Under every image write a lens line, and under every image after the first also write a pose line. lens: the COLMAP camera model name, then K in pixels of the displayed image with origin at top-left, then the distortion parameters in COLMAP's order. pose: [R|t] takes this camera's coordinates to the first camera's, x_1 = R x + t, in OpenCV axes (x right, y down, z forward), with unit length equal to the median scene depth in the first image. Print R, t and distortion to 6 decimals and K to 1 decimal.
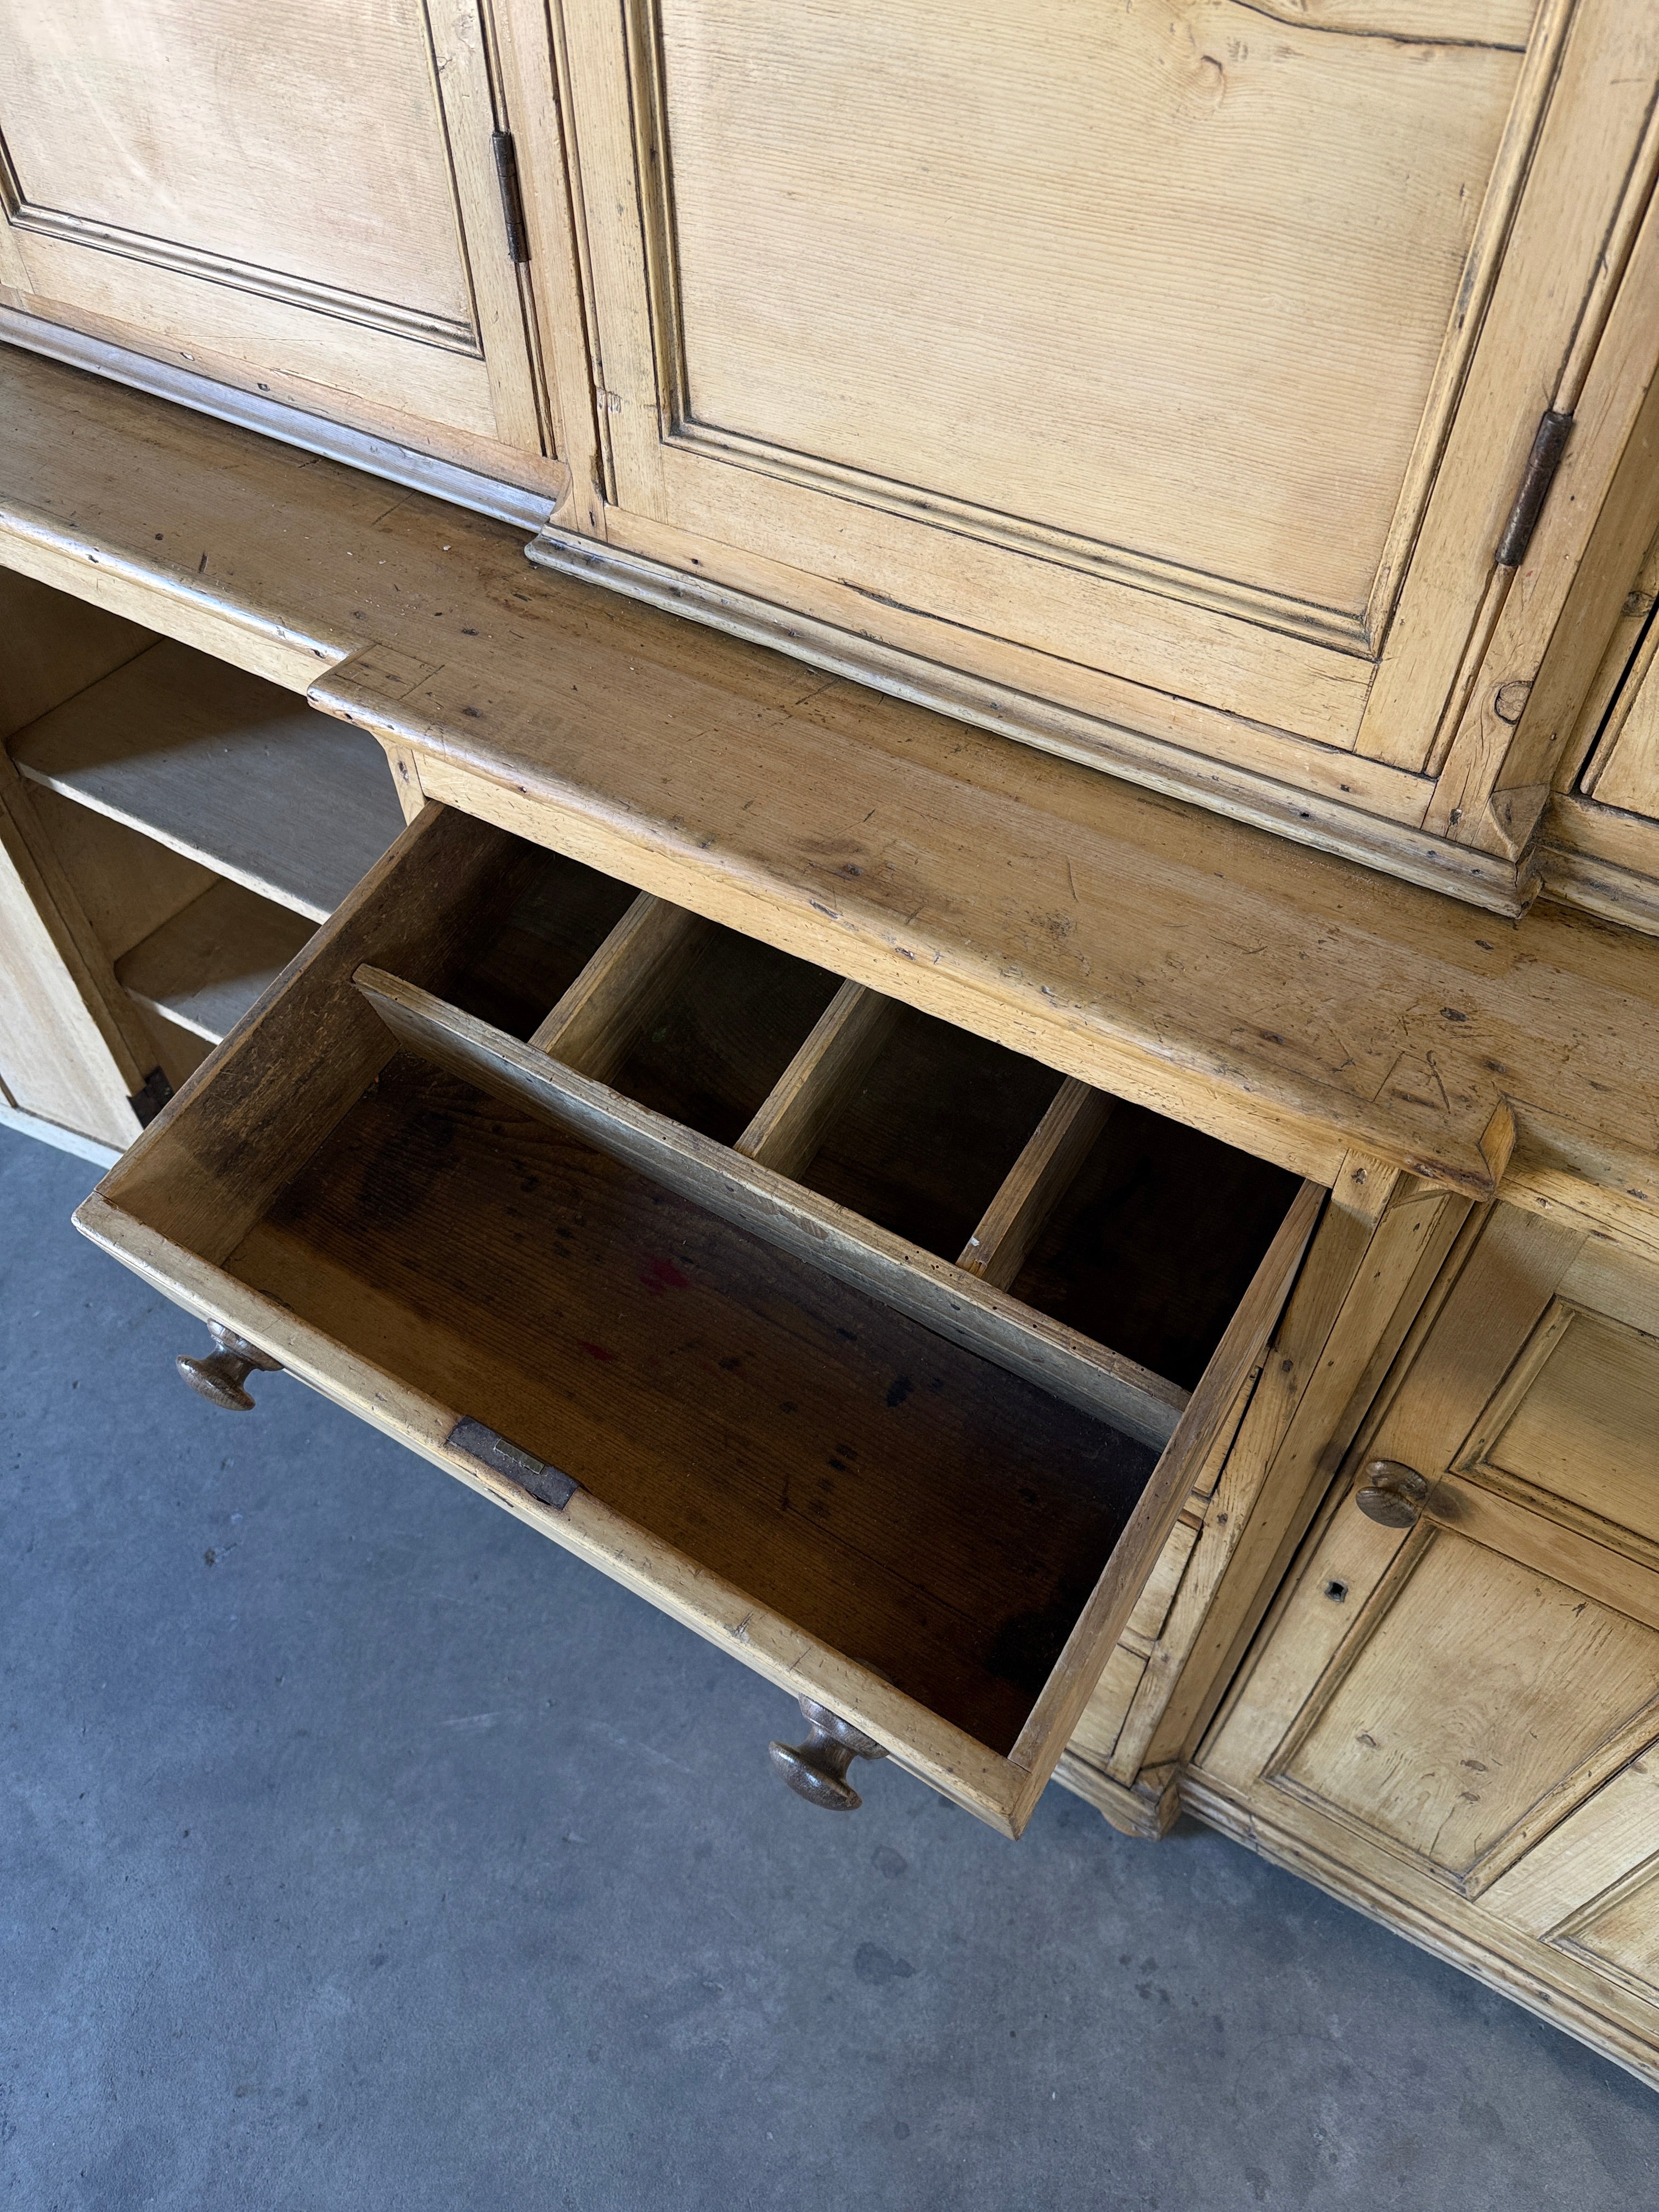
lens RADIAL K [[1569.9, 0, 825.4], [0, 1569.9, 1106.9], [0, 0, 1]] dist [0.051814, -0.080683]
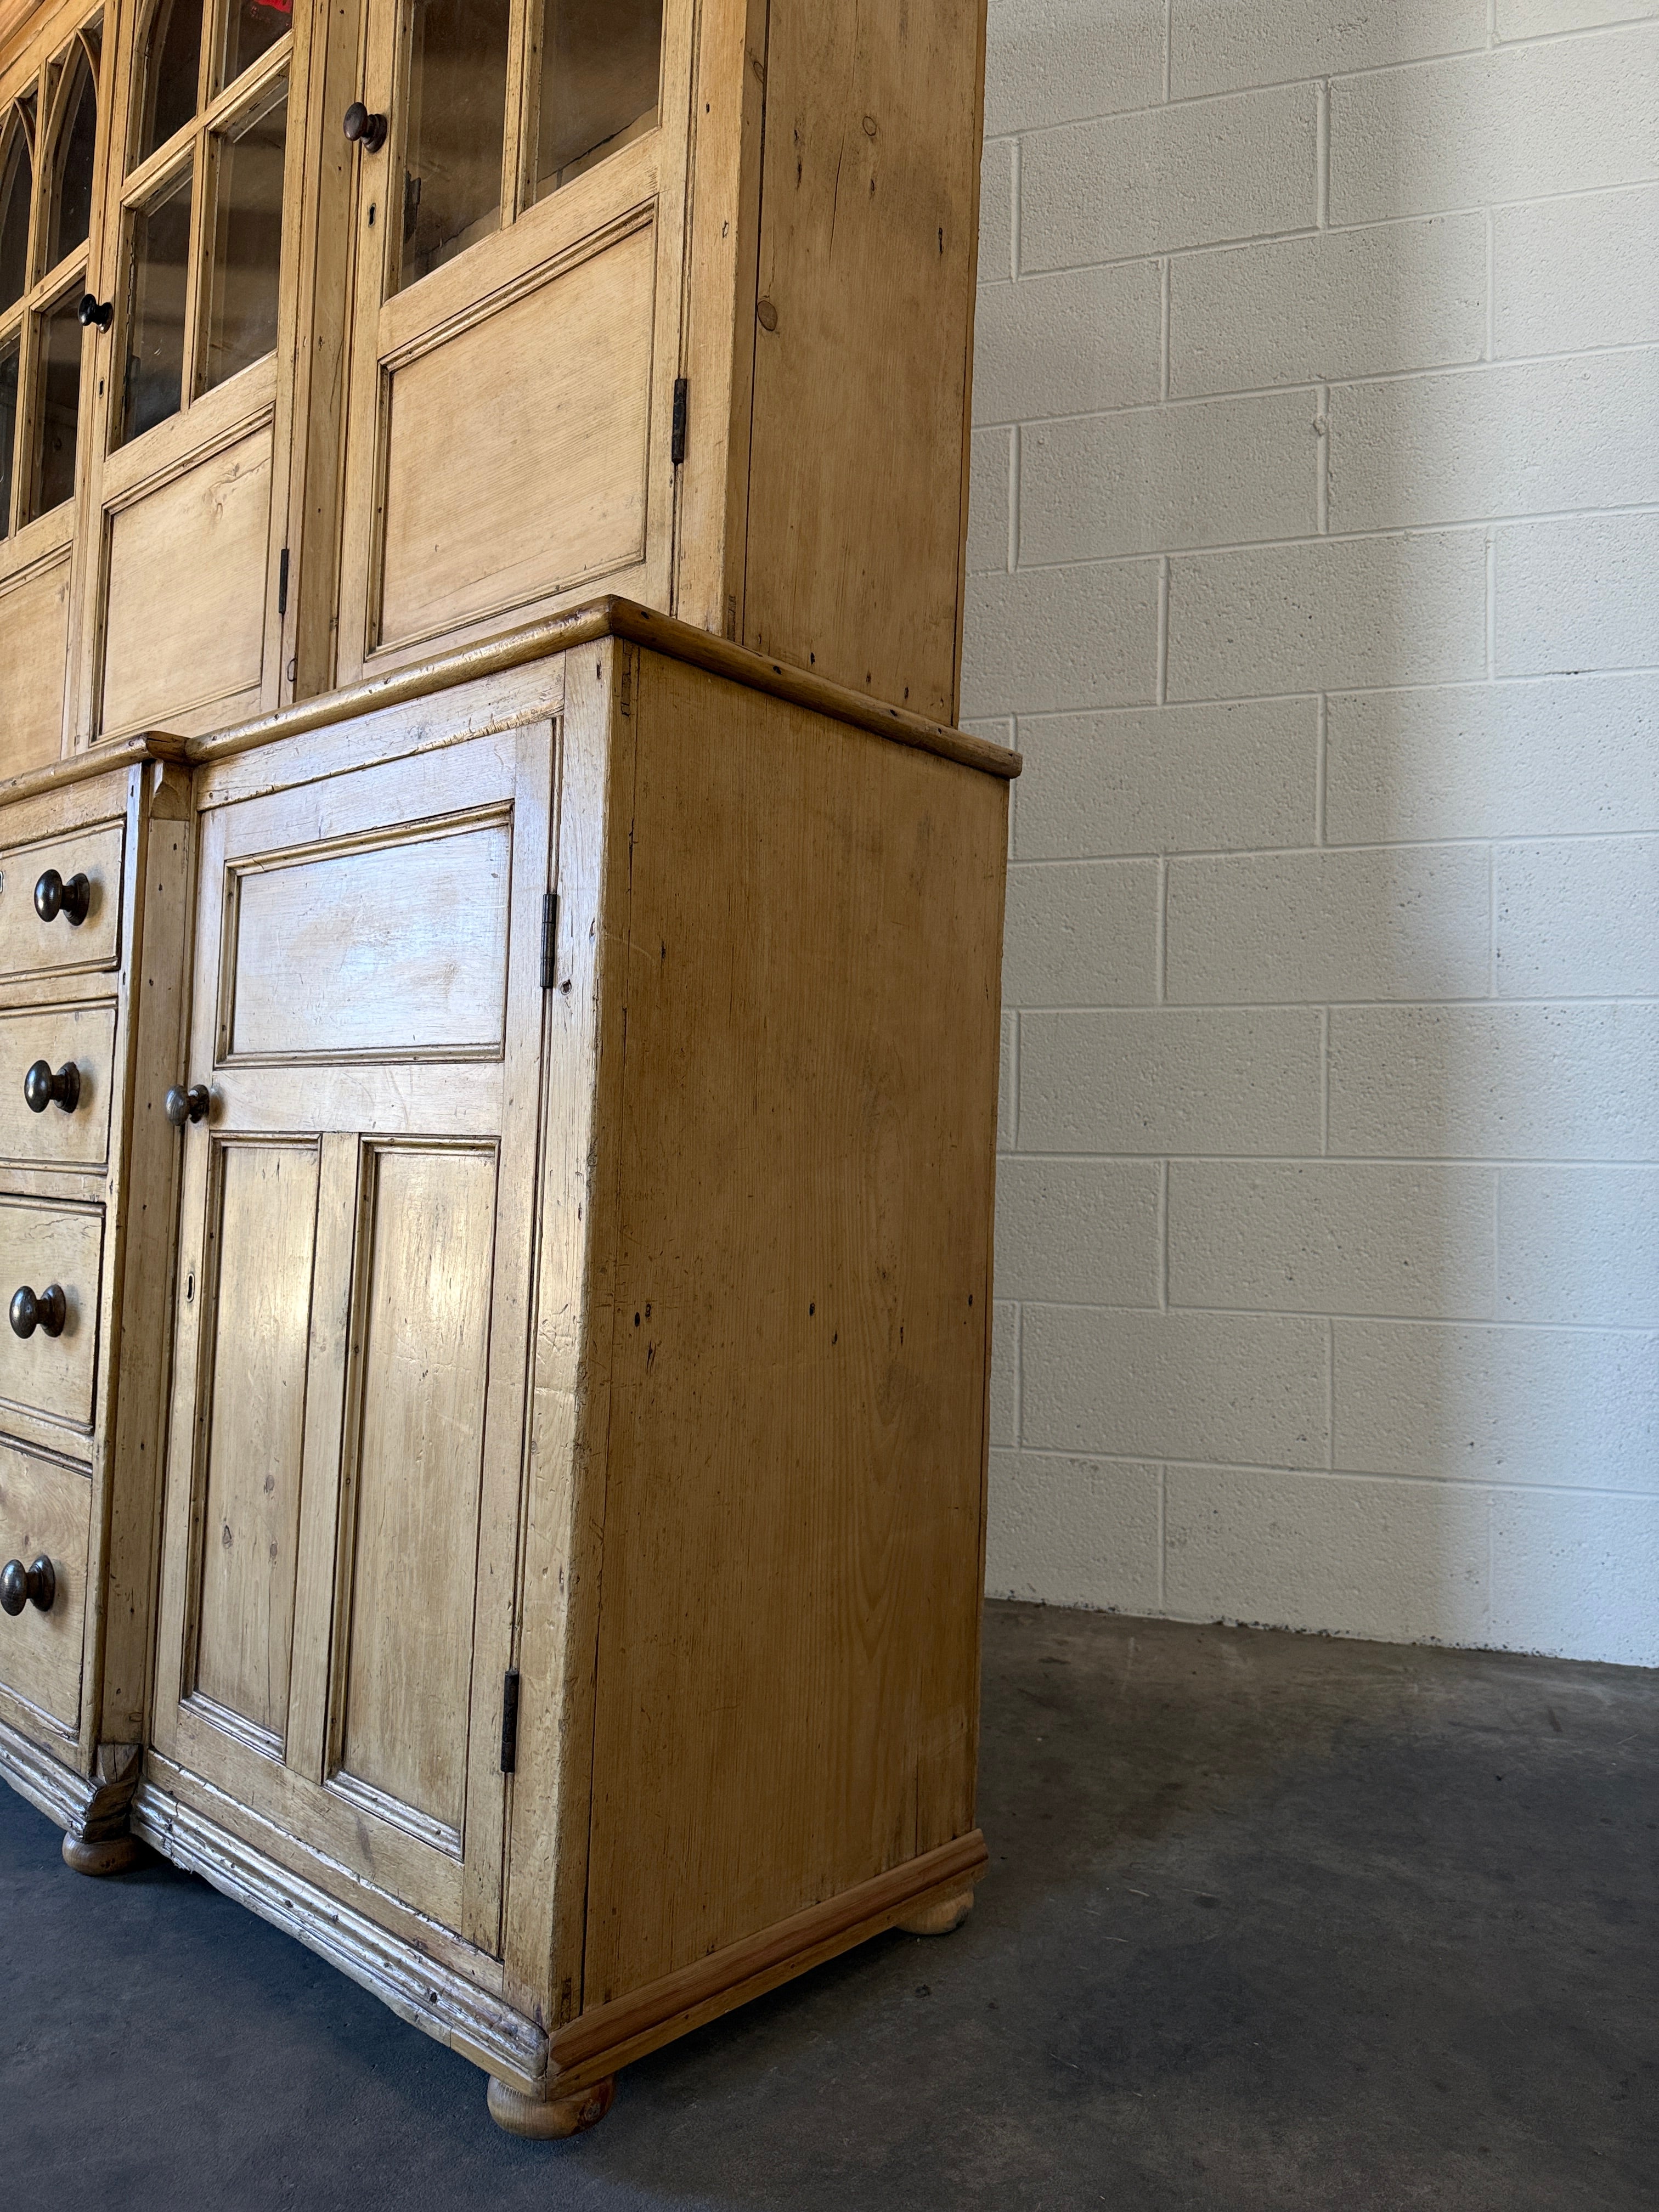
lens RADIAL K [[1564.1, 0, 824.3], [0, 1564.1, 1105.6], [0, 0, 1]] dist [0.019625, -0.022859]
pose [[0.982049, 0.035455, -0.185262, 1.239879], [-0.168005, 0.610926, -0.773656, 1.307044], [0.085752, 0.790893, 0.605916, 0.175224]]
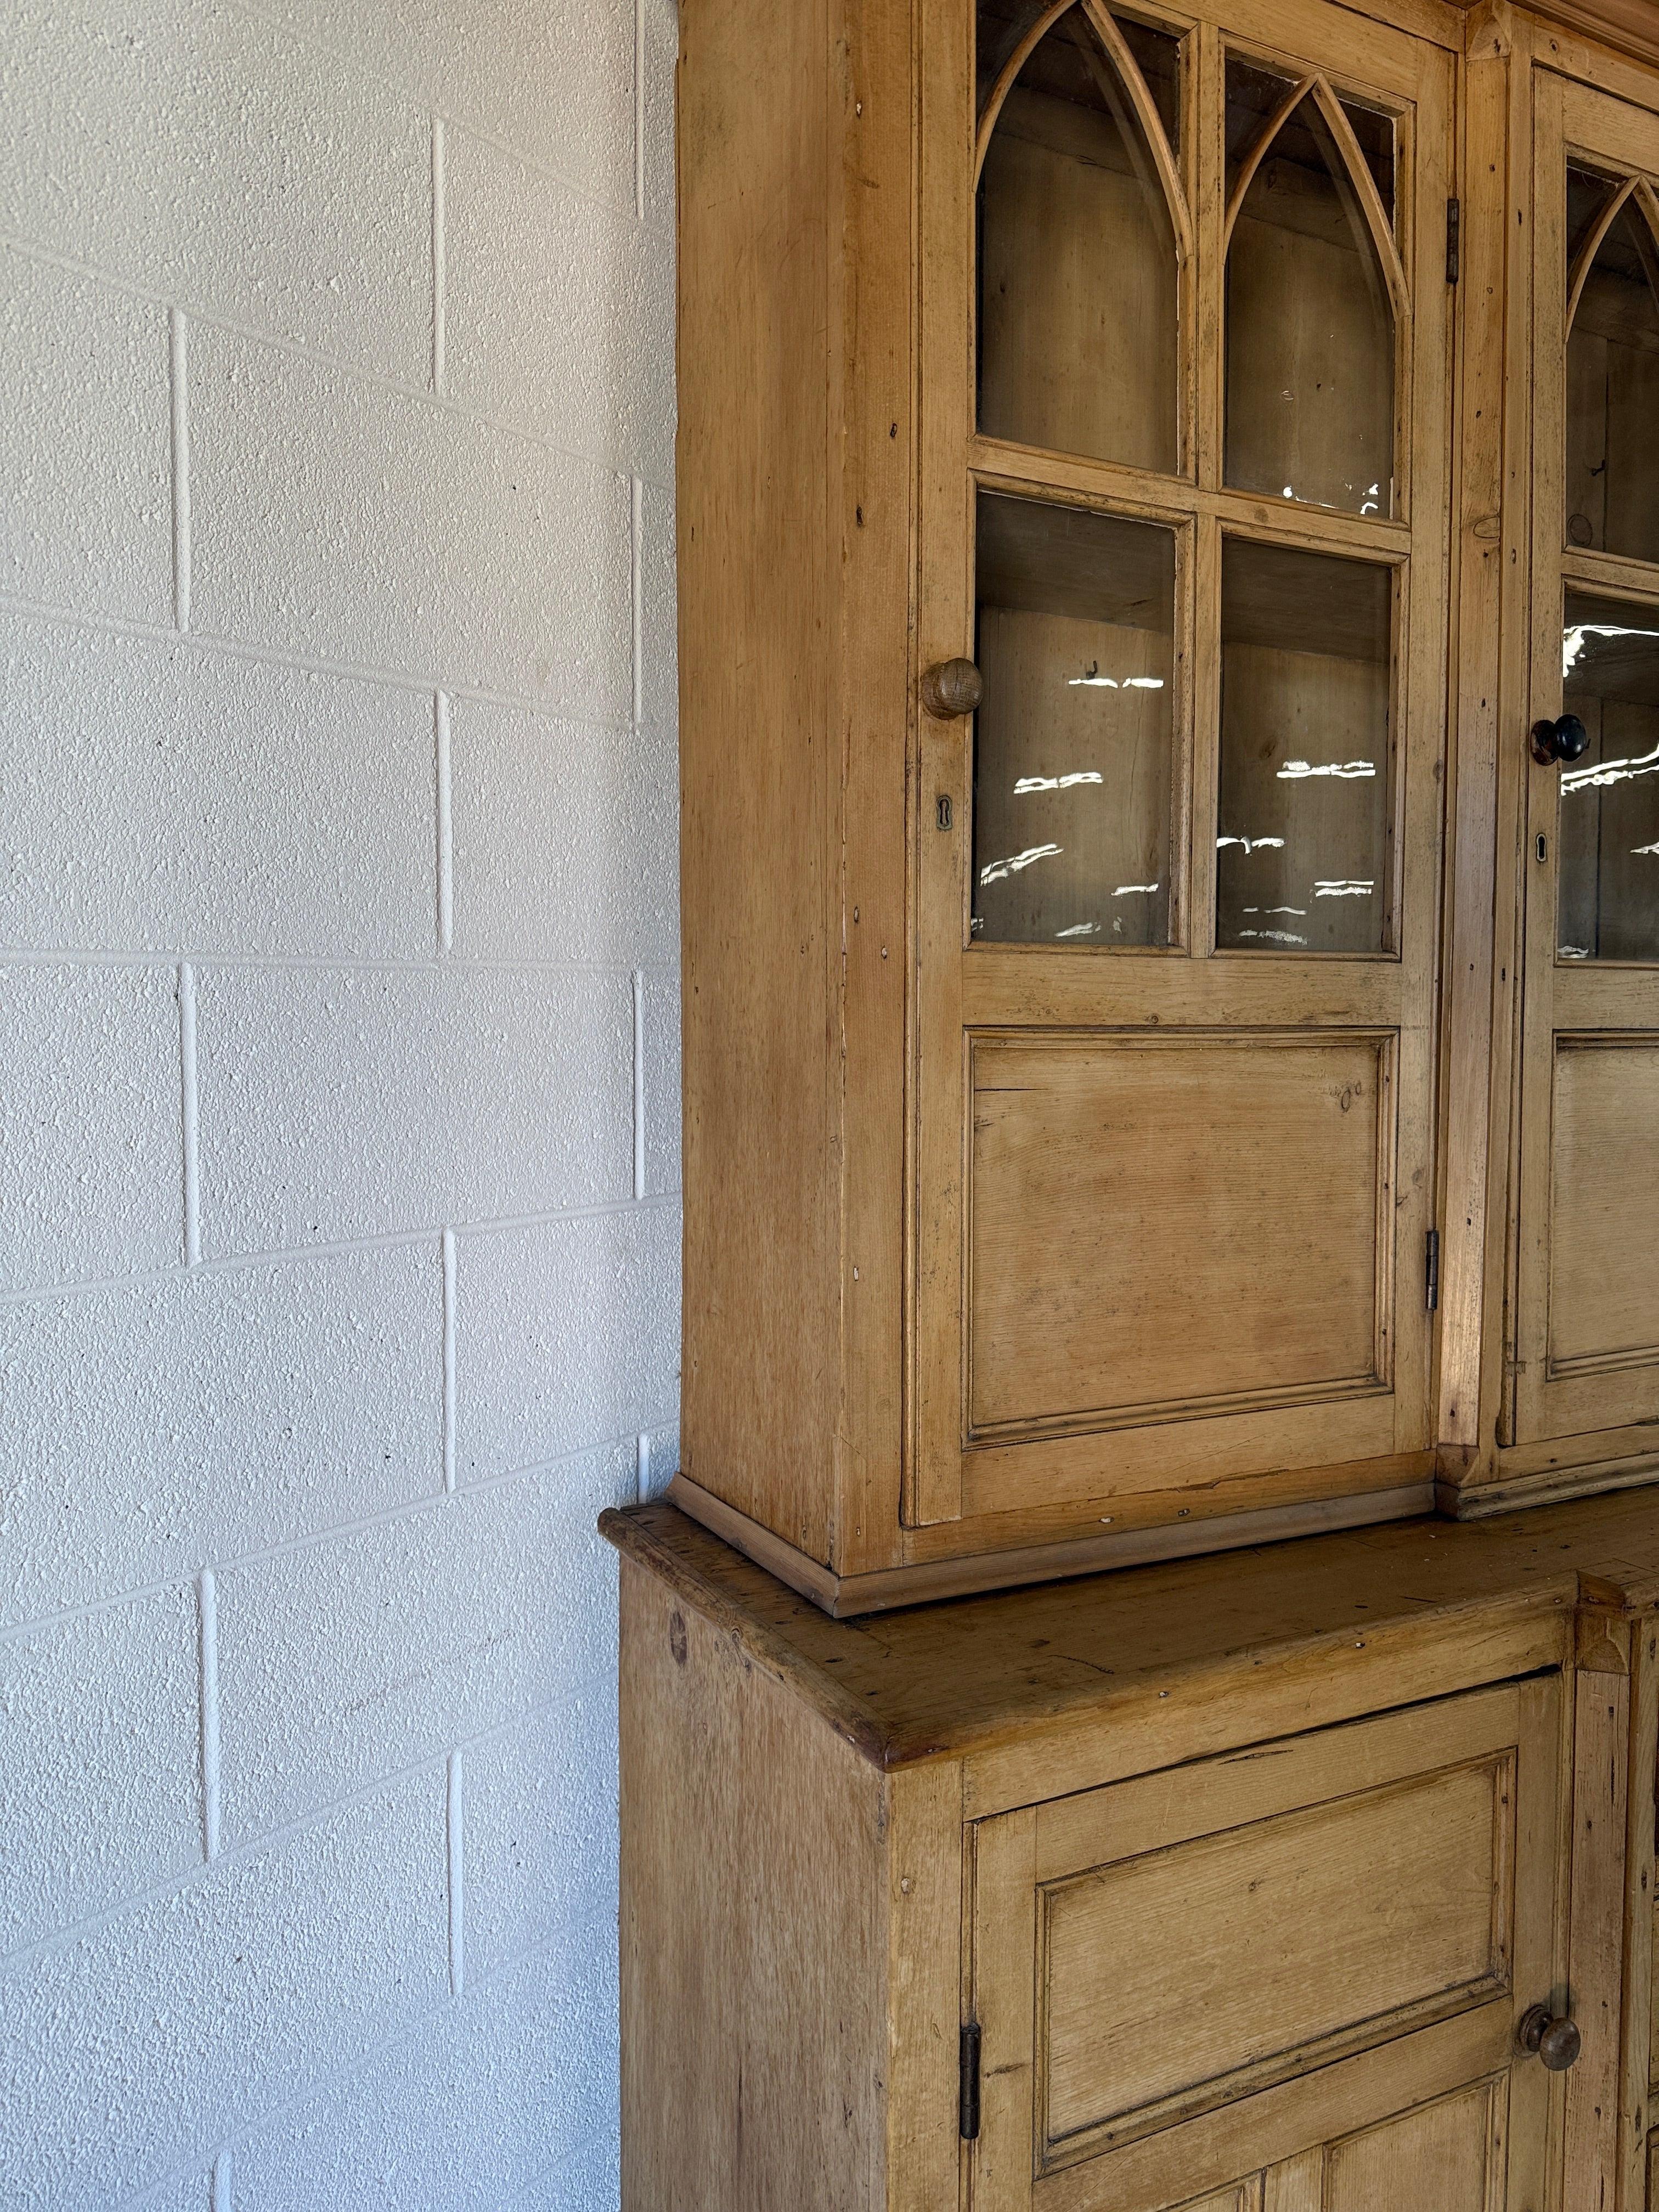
lens RADIAL K [[1544.9, 0, 827.9], [0, 1544.9, 1107.9], [0, 0, 1]] dist [0.065365, -0.080493]
pose [[0.527027, -0.032131, 0.849241, -1.661833], [0.646276, 0.664072, -0.375946, -0.460119], [-0.551878, 0.746978, 0.370749, 0.609443]]
